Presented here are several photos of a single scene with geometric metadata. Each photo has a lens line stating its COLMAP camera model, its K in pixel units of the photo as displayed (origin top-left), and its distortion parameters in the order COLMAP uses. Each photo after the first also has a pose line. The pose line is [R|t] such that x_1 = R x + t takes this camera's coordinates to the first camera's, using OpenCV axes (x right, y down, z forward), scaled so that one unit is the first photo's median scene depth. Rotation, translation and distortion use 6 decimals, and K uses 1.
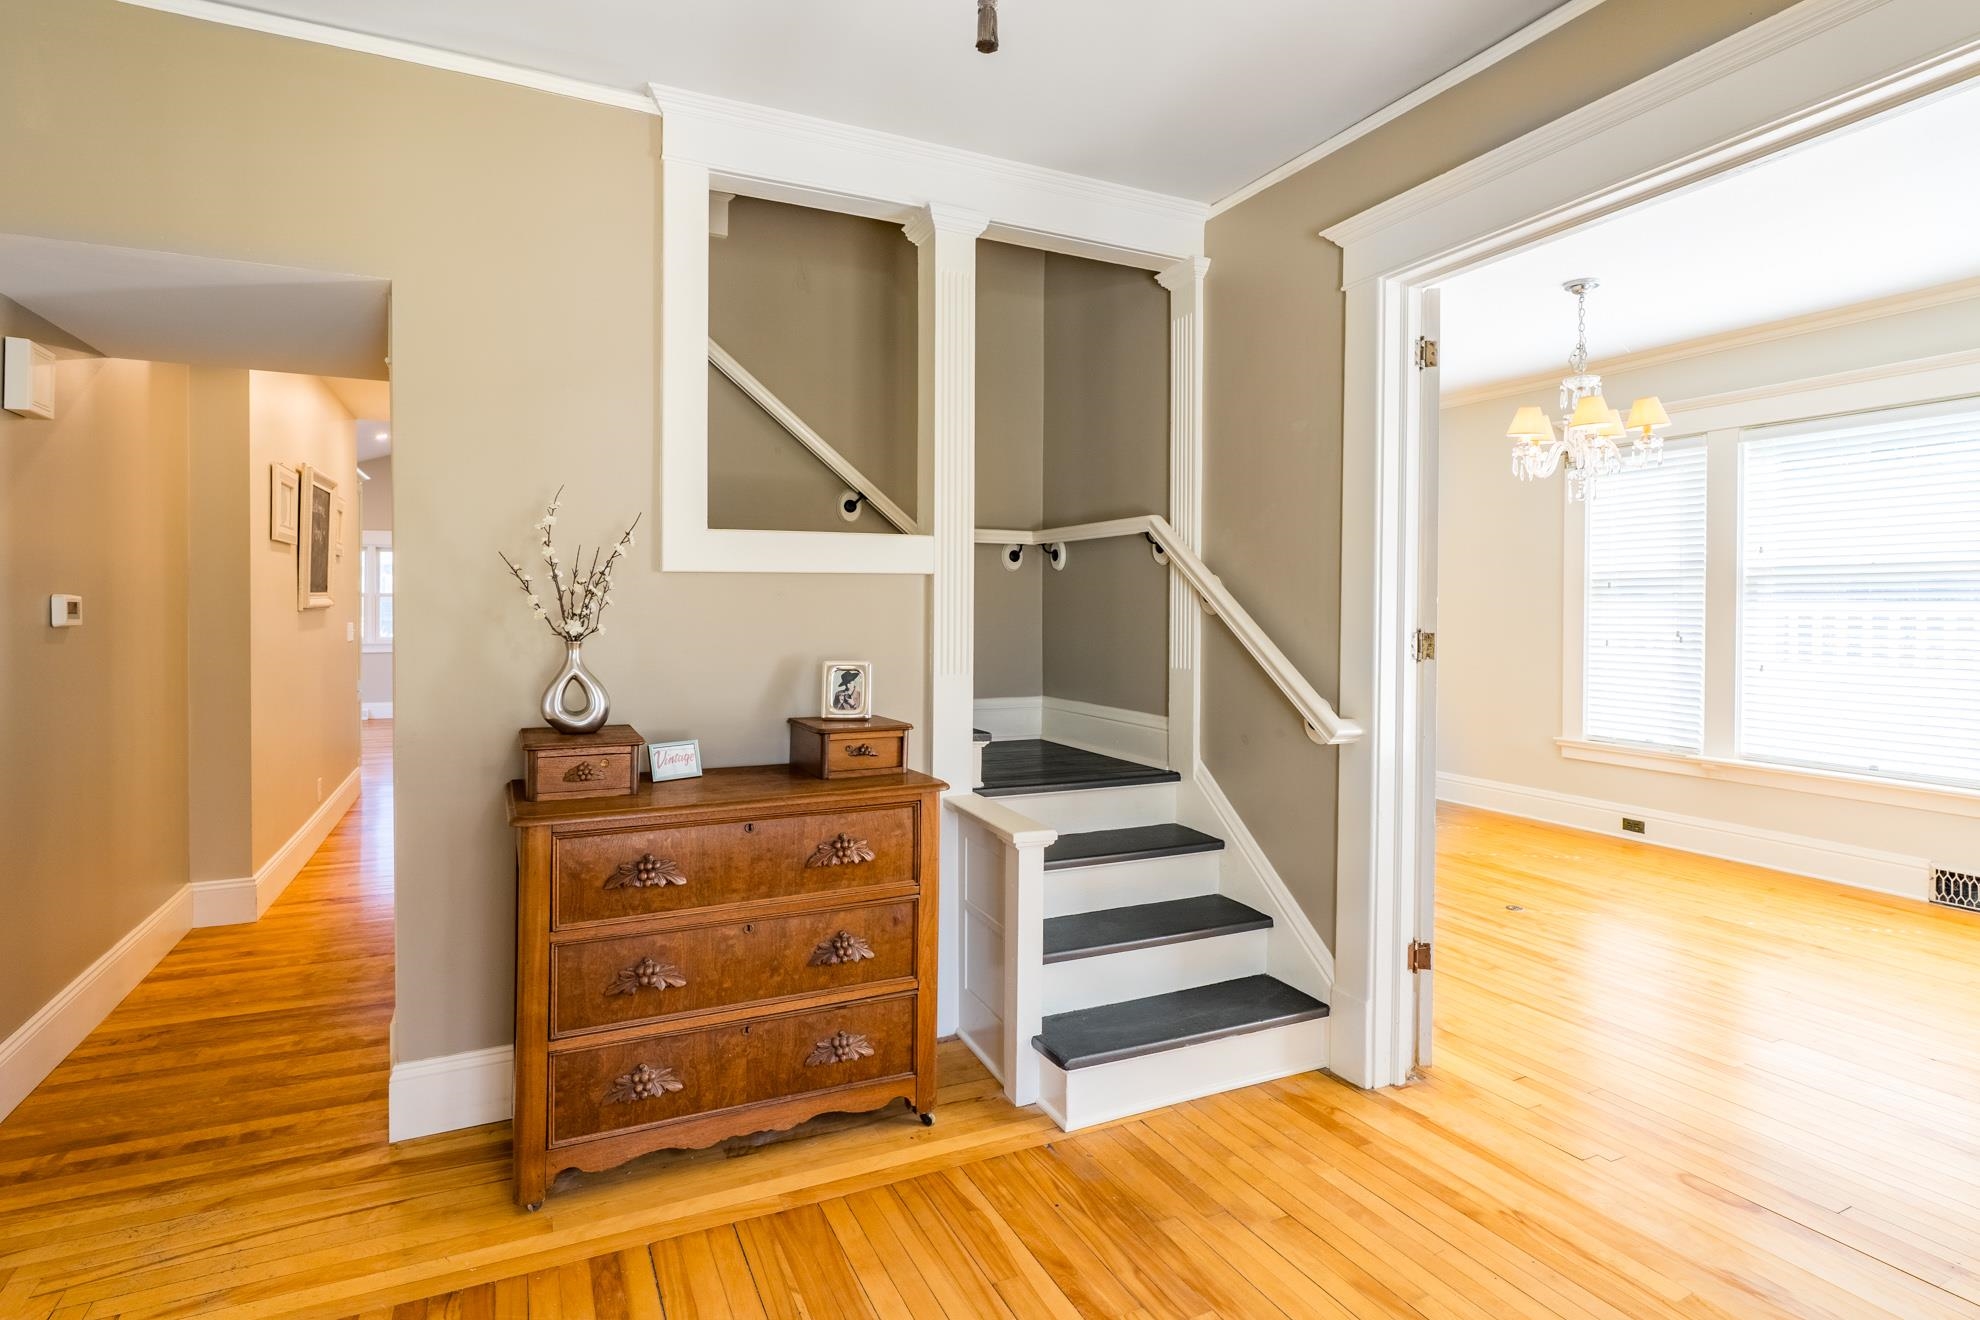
lens RADIAL K [[909.3, 0, 922.2], [0, 909.3, 605.3], [0, 0, 1]] dist [-0.005624, 0.001737]
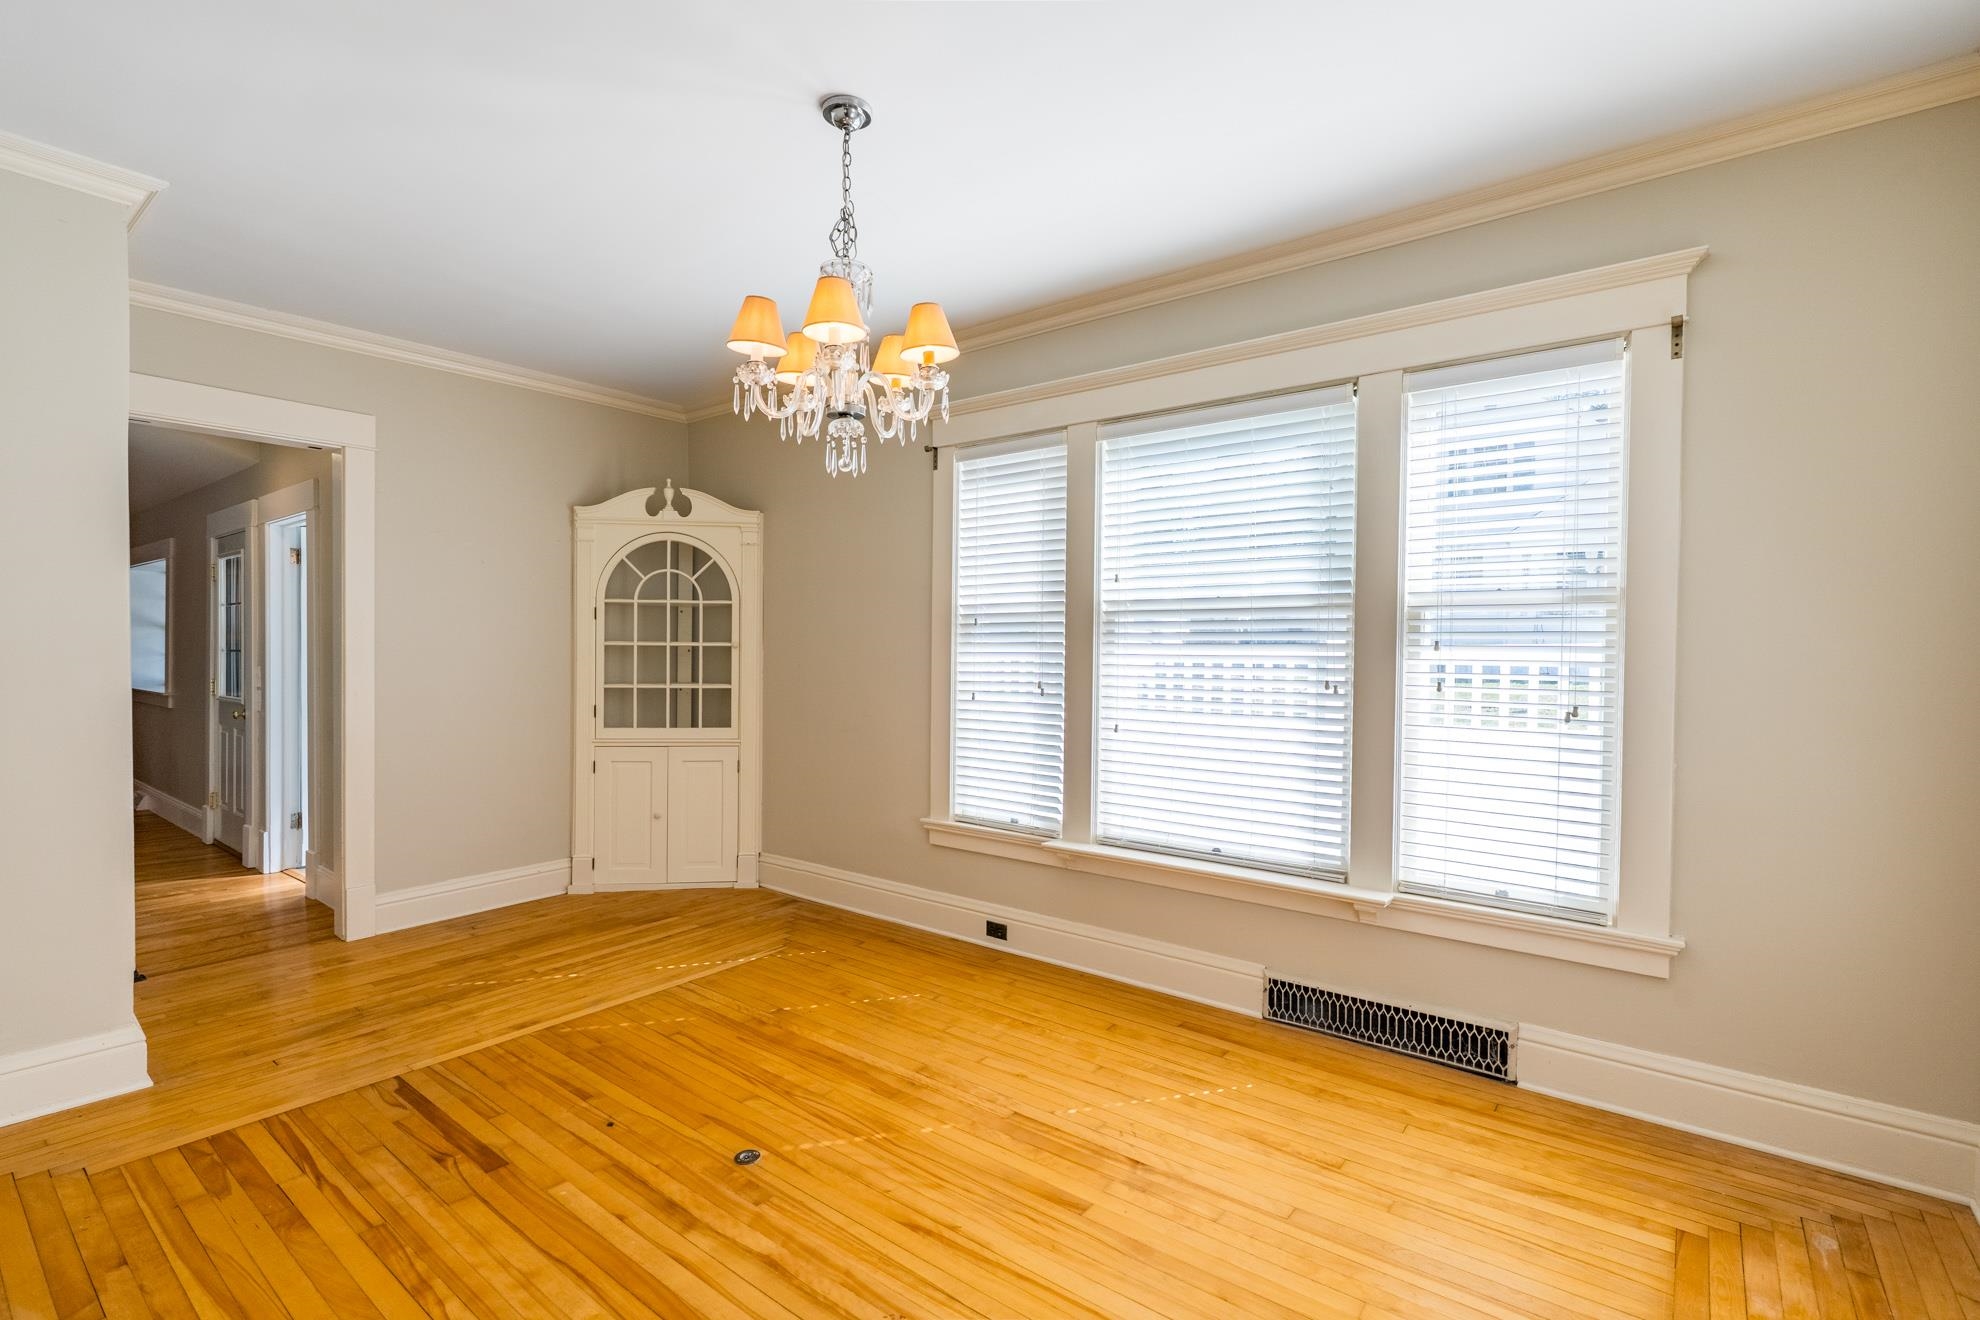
lens RADIAL K [[909.3, 0, 949.0], [0, 909.3, 655.9], [0, 0, 1]] dist [-0.005624, 0.001737]
pose [[0.887645, 0.003898, 0.460512, 0.529015], [-0.006576, 0.999970, 0.004210, 0.004677], [-0.460482, -0.006765, 0.887643, 0.445724]]
